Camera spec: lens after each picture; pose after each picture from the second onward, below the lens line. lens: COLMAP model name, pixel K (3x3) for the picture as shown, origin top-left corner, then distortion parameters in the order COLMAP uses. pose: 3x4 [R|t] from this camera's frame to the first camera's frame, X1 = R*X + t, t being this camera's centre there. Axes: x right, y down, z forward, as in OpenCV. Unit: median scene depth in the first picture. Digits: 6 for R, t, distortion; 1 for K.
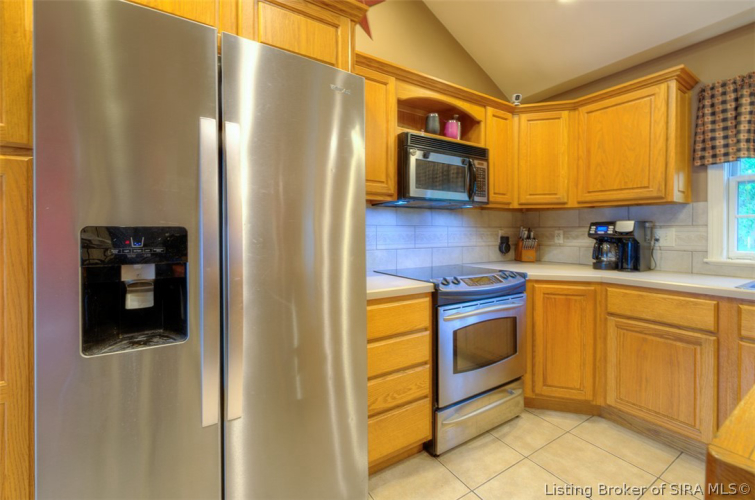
lens RADIAL K [[325.4, 0, 377.3], [0, 325.4, 234.0], [0, 0, 1]] dist [0.010151, 0.000297]
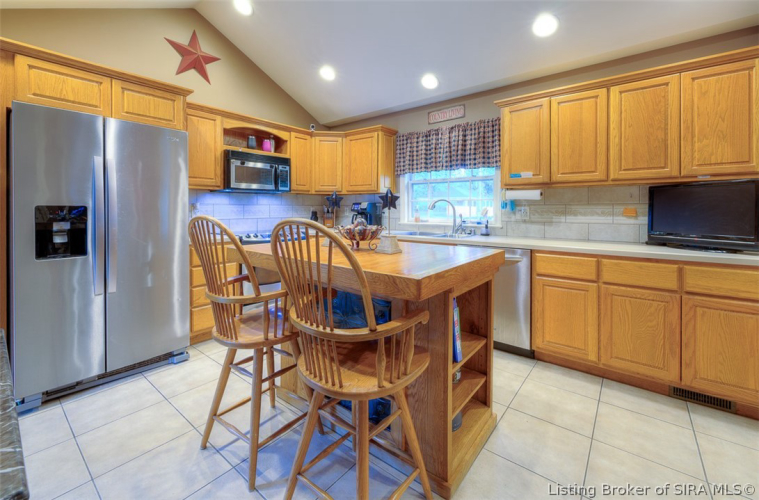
lens RADIAL K [[327.1, 0, 384.9], [0, 327.1, 212.3], [0, 0, 1]] dist [0.010151, 0.000297]
pose [[0.939945, -0.002231, 0.341319, 0.245951], [0.000534, 0.999987, 0.005065, 0.005935], [-0.341325, -0.004578, 0.939934, -0.797977]]
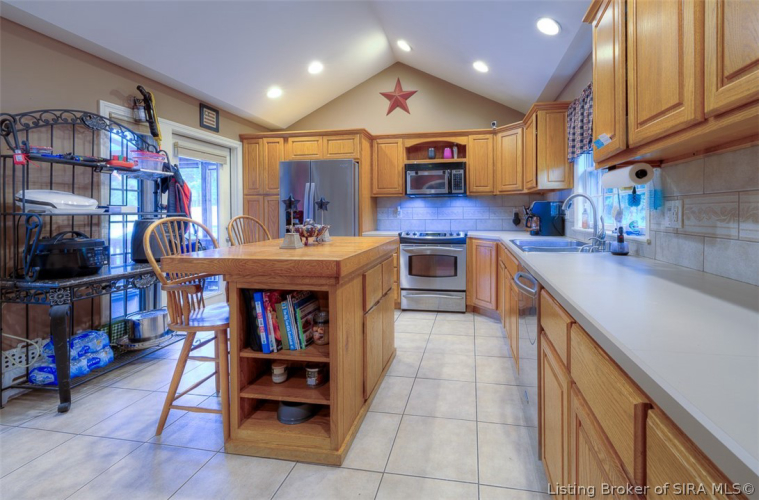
lens RADIAL K [[327.1, 0, 413.4], [0, 327.1, 215.6], [0, 0, 1]] dist [0.010151, 0.000297]
pose [[0.749508, 0.000924, -0.661994, 1.396609], [0.003634, 0.999978, 0.005510, 0.013351], [0.661985, -0.006536, 0.749489, -0.515457]]
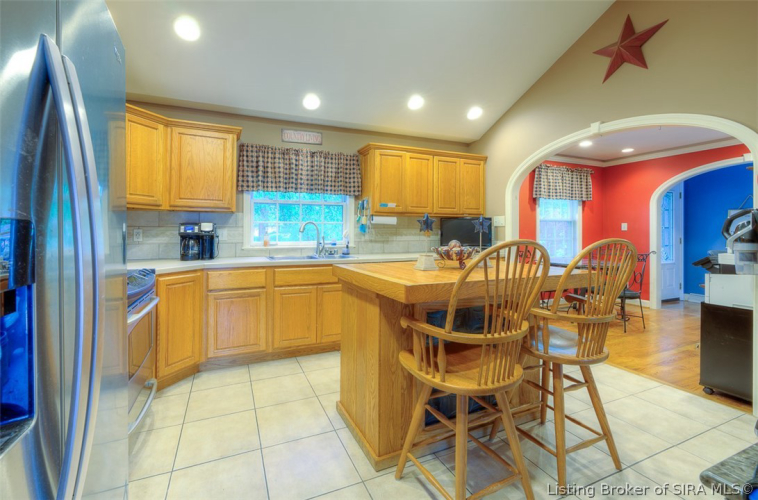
lens RADIAL K [[326.7, 0, 355.6], [0, 326.7, 234.1], [0, 0, 1]] dist [0.010151, 0.000297]
pose [[0.155744, -0.007576, 0.987768, -0.528829], [0.005811, 0.999960, 0.006753, 0.001245], [-0.987780, 0.004688, 0.155782, 0.181208]]
